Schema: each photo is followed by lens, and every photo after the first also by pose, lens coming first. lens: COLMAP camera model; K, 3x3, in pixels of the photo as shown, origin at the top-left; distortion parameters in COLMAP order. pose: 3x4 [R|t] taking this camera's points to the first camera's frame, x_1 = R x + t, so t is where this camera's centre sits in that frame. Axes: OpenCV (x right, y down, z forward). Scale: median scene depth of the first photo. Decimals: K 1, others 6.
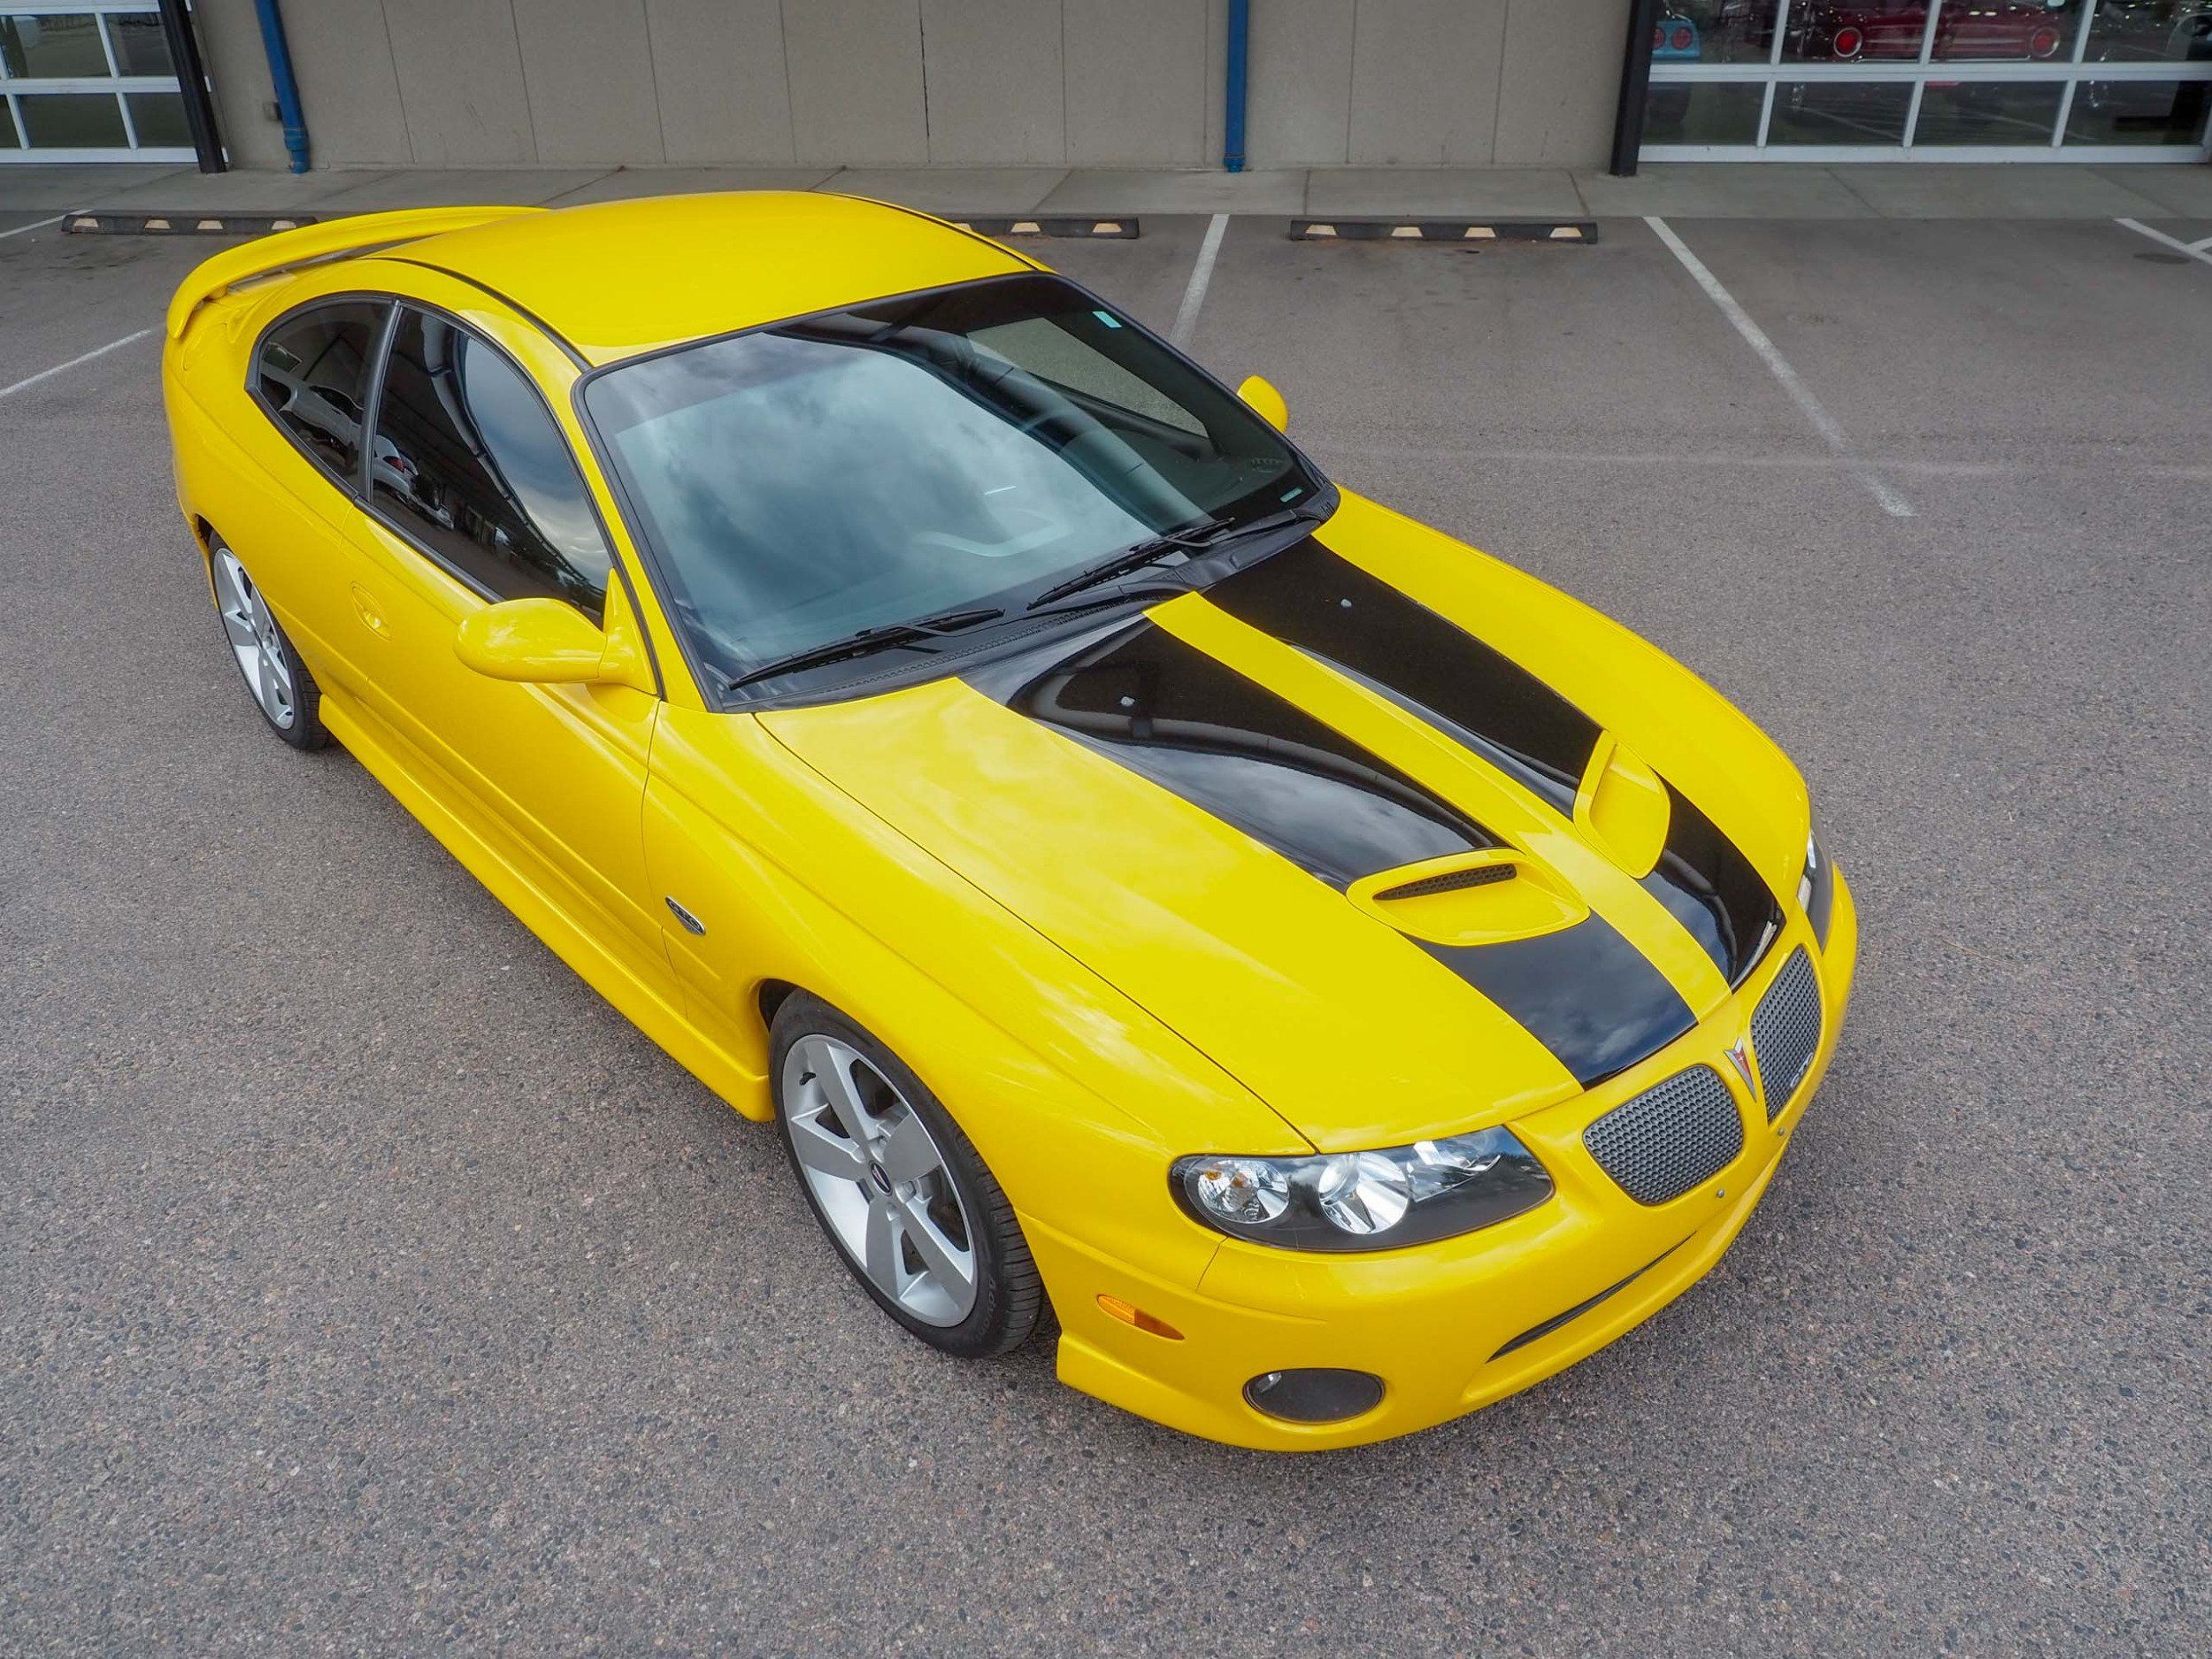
lens RADIAL K [[1627.3, 0, 1100.4], [0, 1627.3, 810.8], [0, 0, 1]] dist [-0.003572, -0.004062]
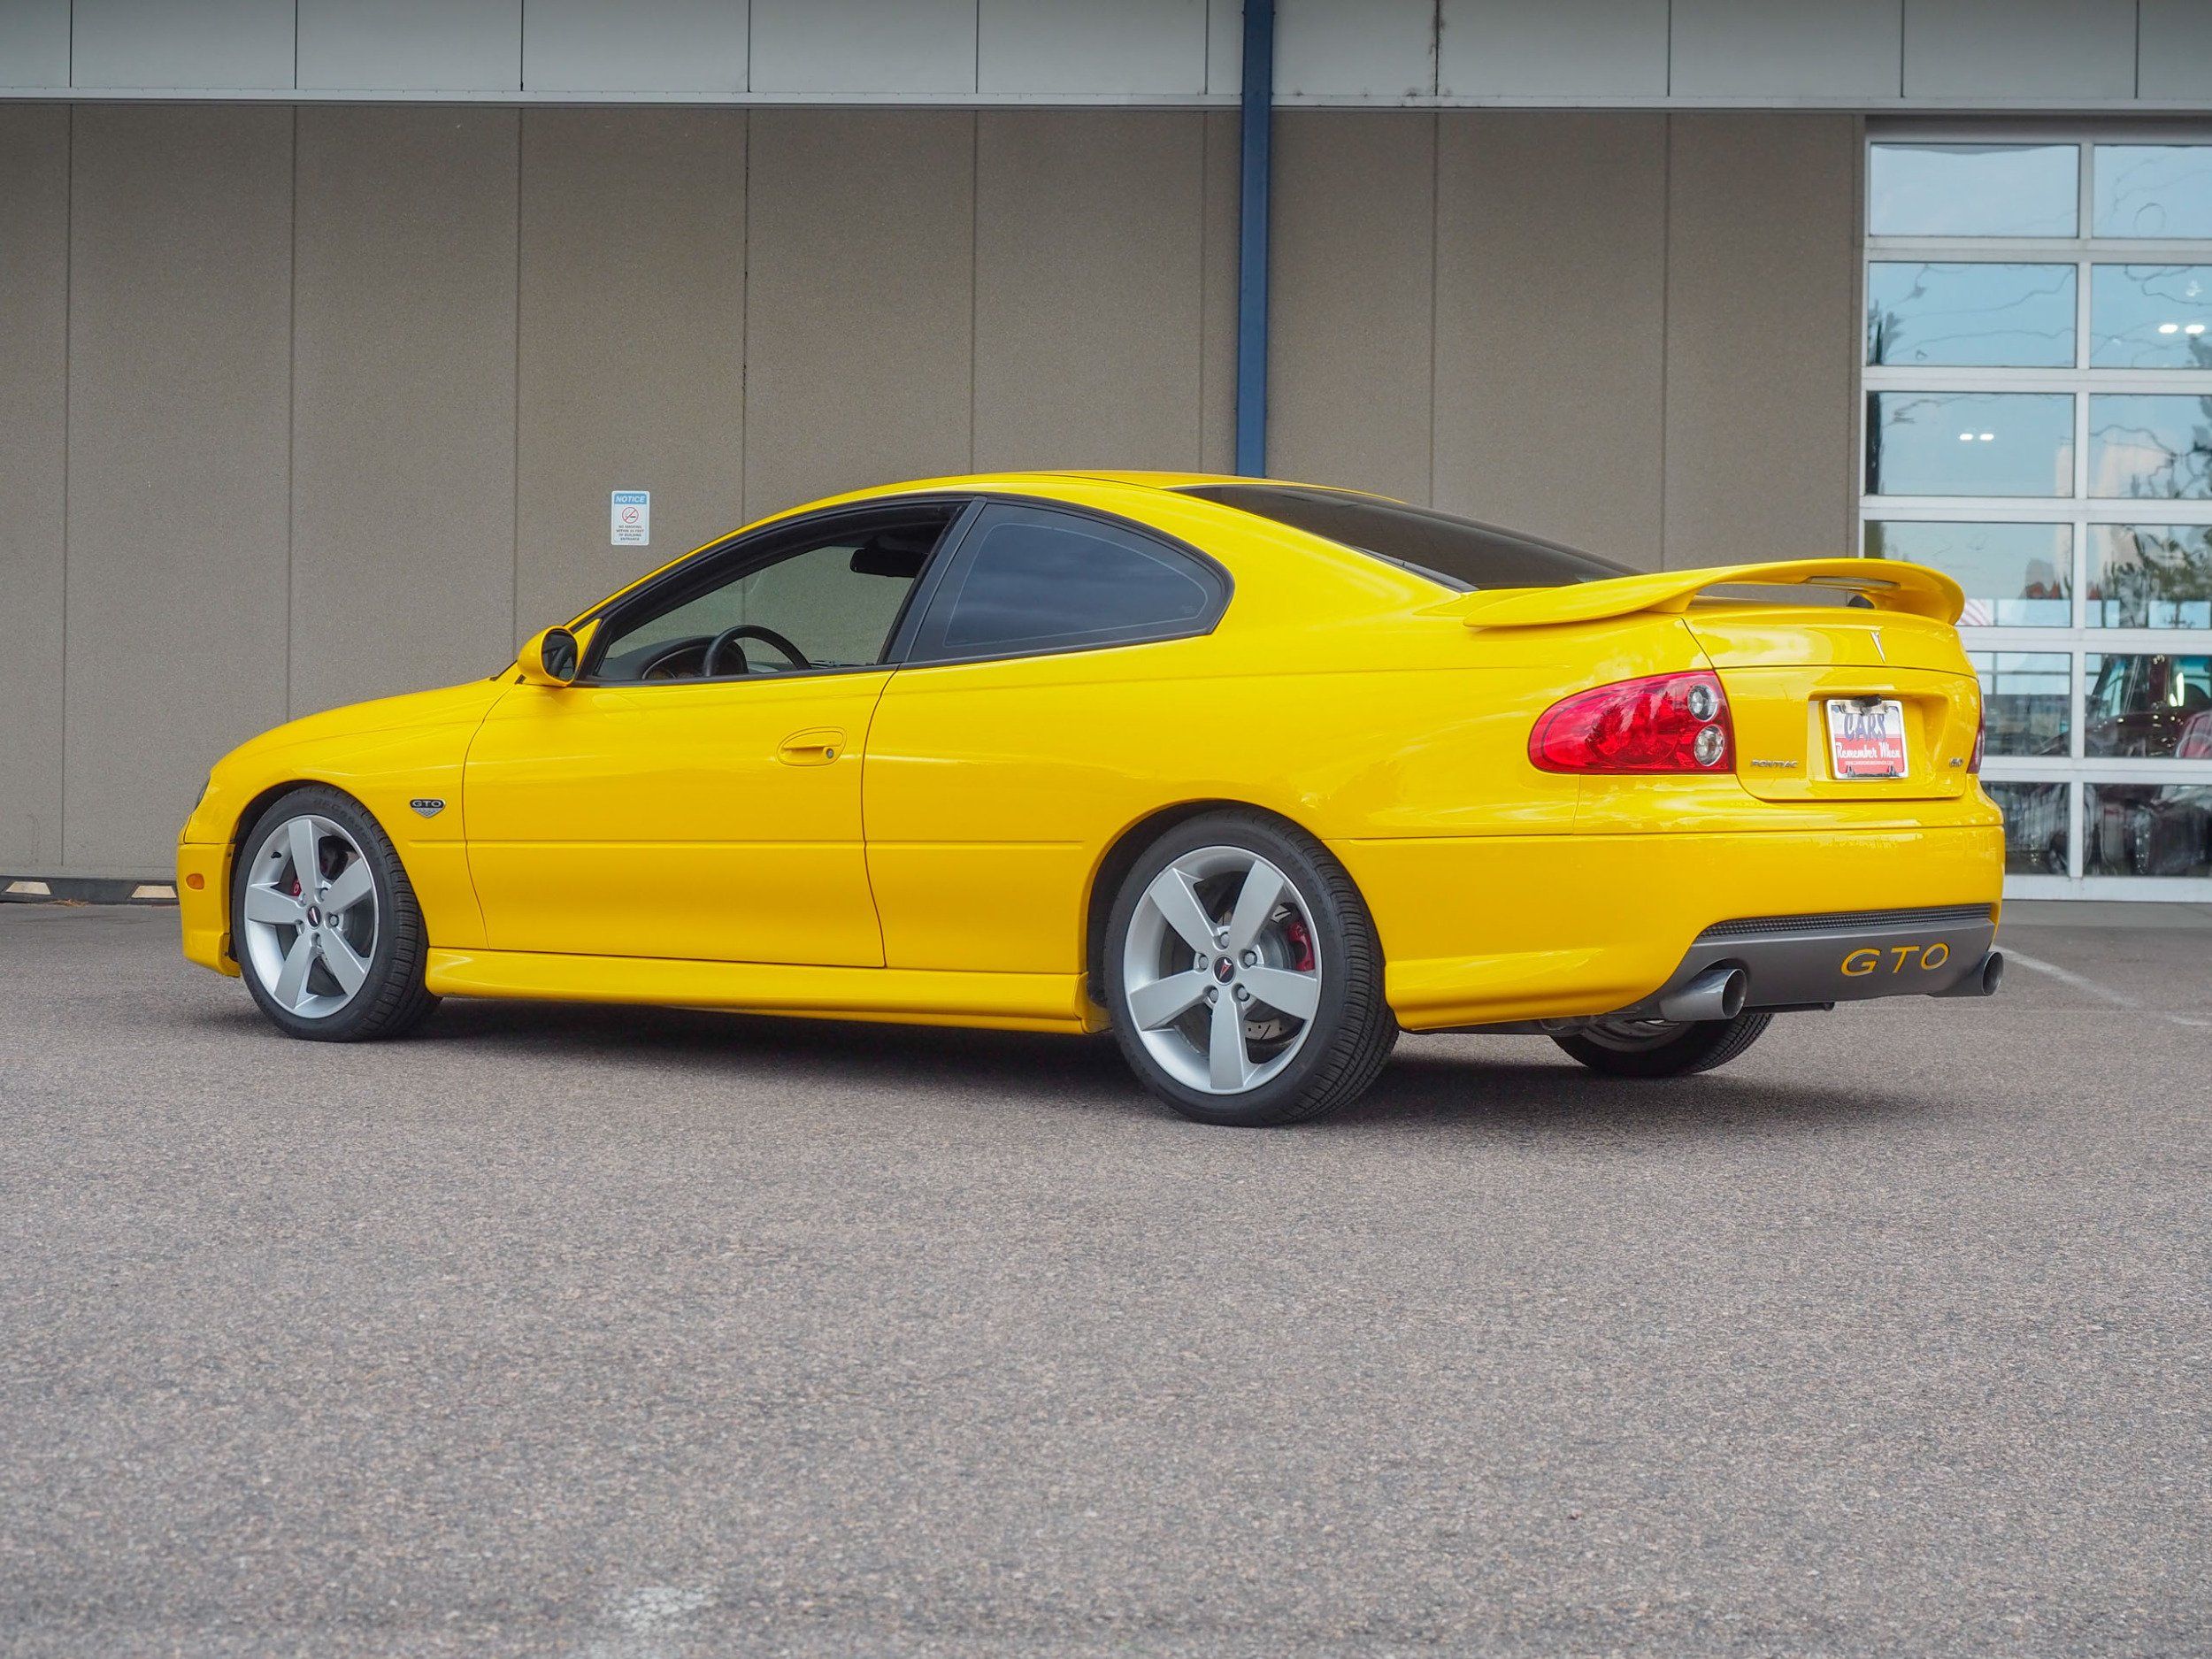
lens RADIAL K [[4078.1, 0, 1169.4], [0, 4078.1, 825.1], [0, 0, 1]] dist [0.001705, 0.019519]
pose [[0.994995, 0.027077, 0.096187, -0.429600], [0.023190, 0.873736, -0.485846, 1.509283], [-0.097197, 0.485645, 0.868735, -1.576682]]
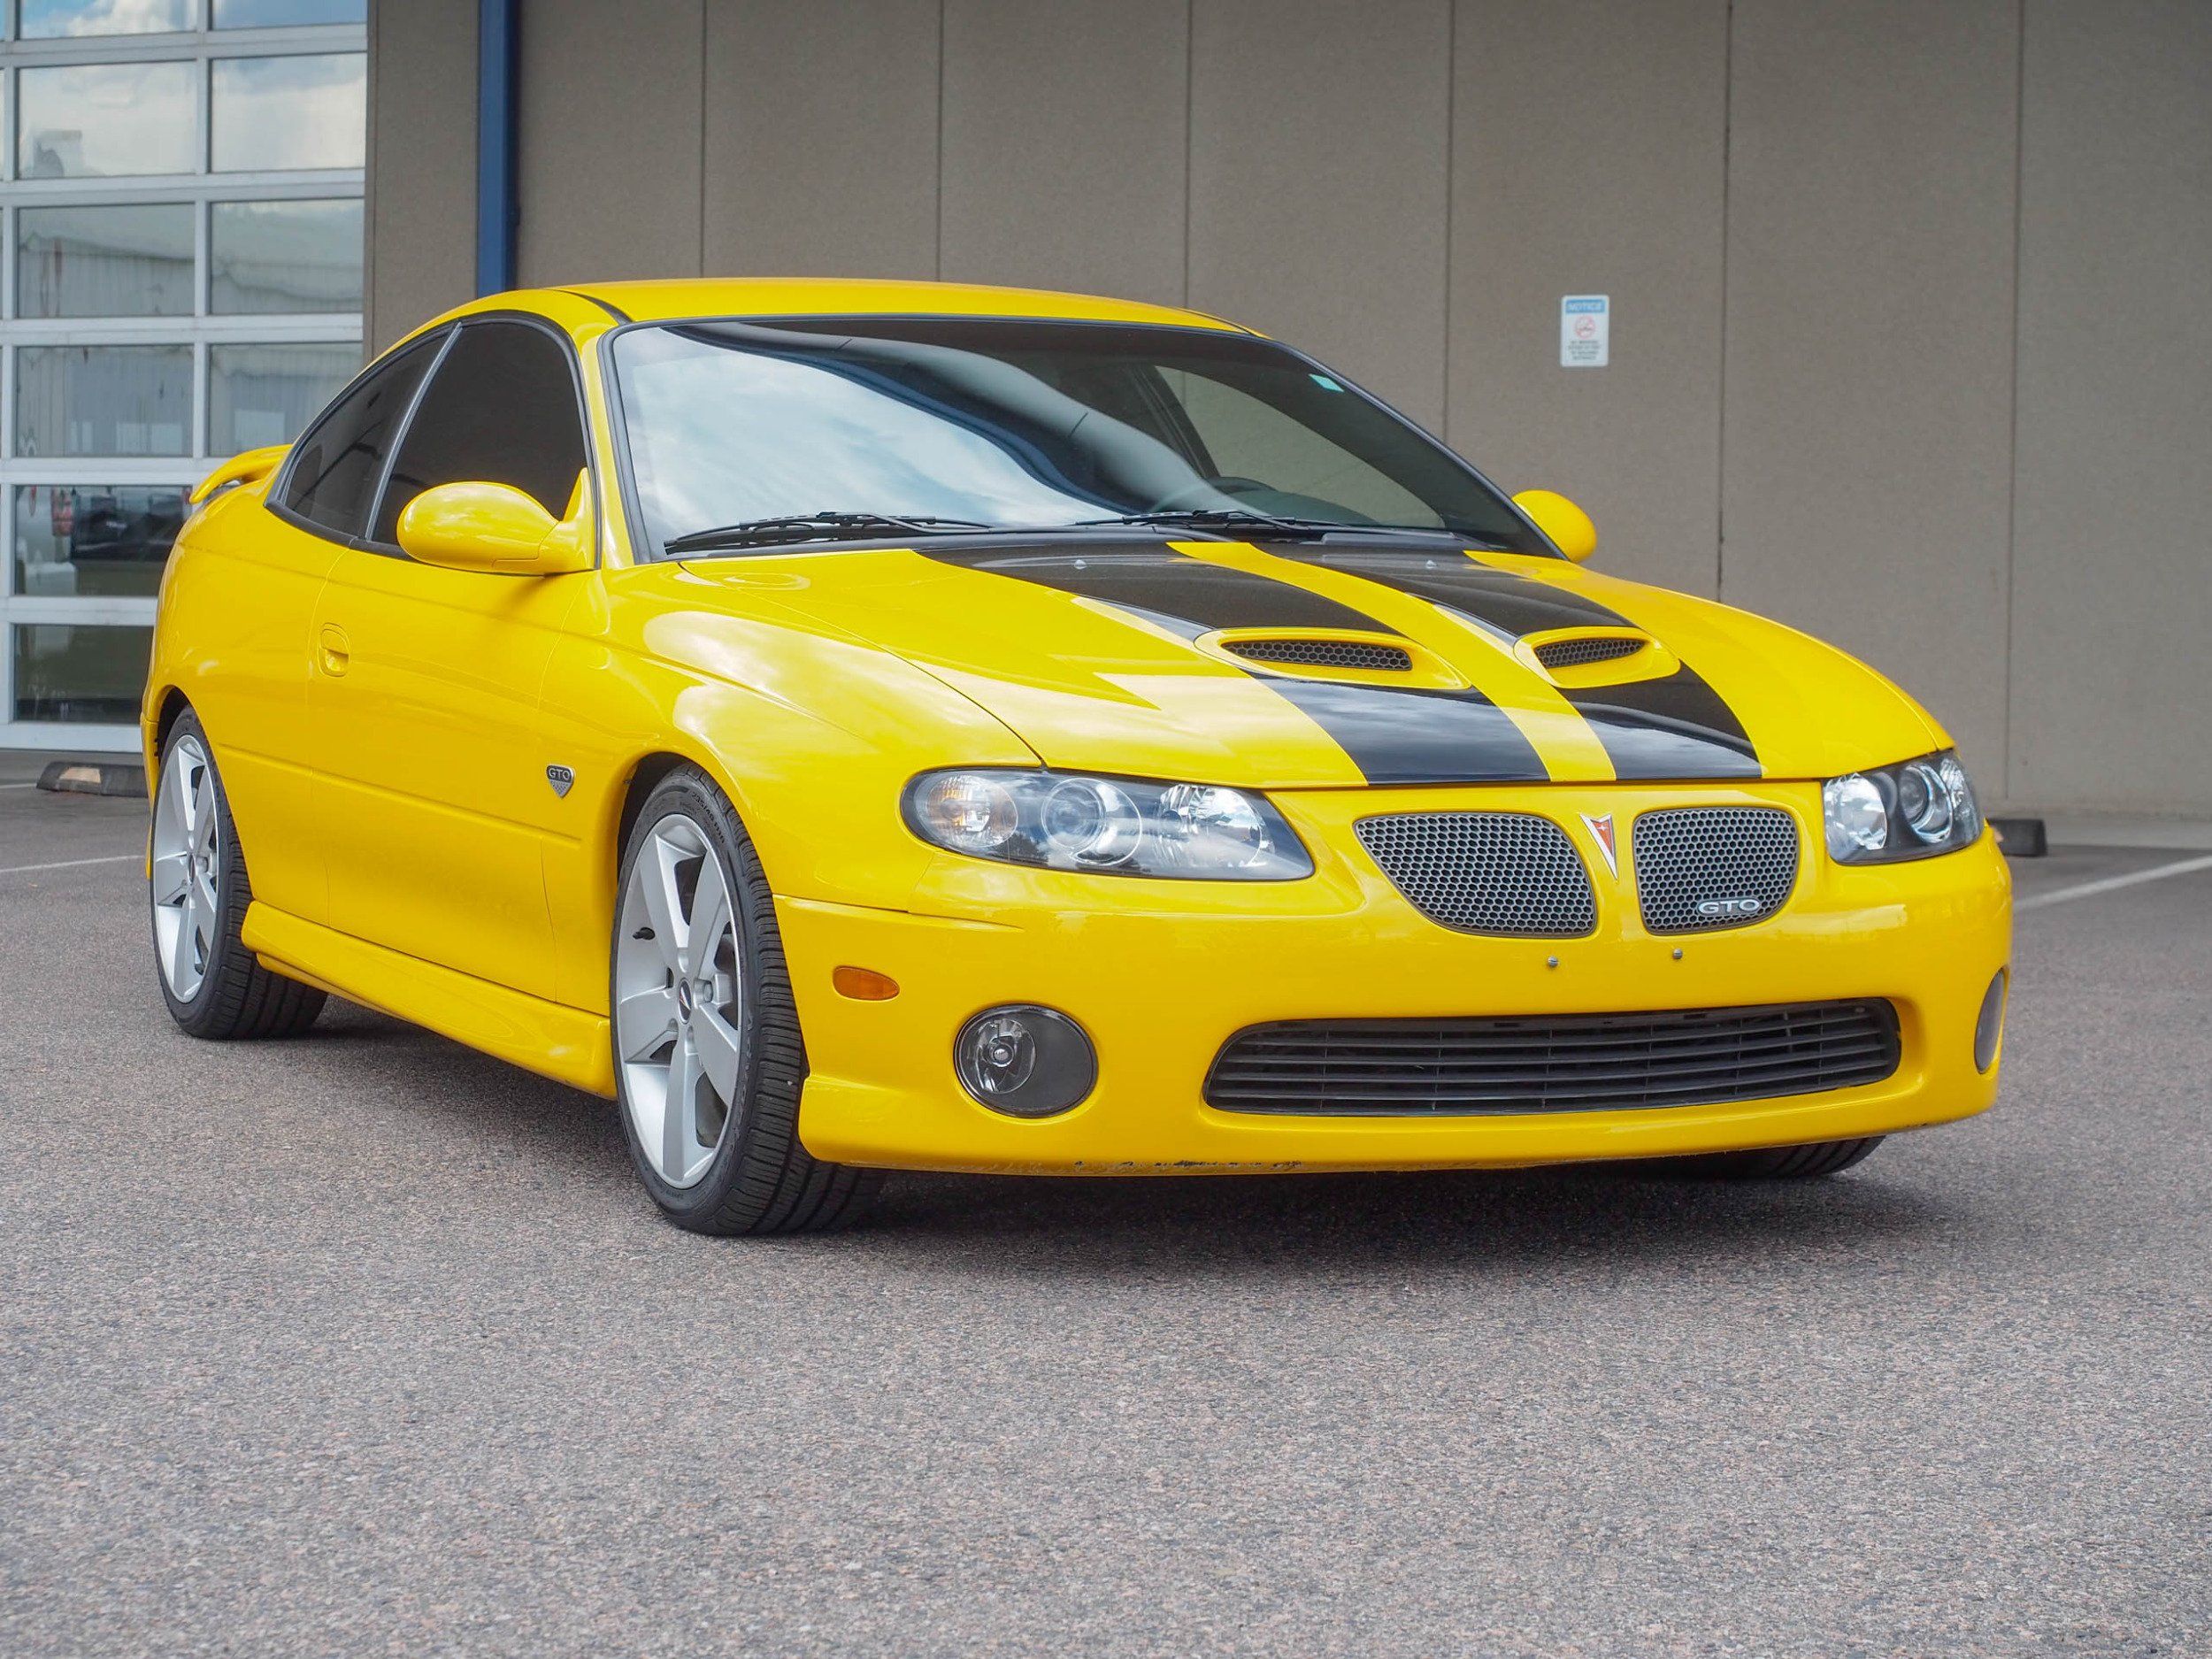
lens RADIAL K [[5015.9, 0, 1066.0], [0, 5015.9, 827.3], [0, 0, 1]] dist [-0.027613, 0.378691]
pose [[0.943320, 0.039166, -0.329567, 0.903442], [-0.186120, 0.884596, -0.427608, 1.211245], [0.274786, 0.464710, 0.841747, -1.190543]]
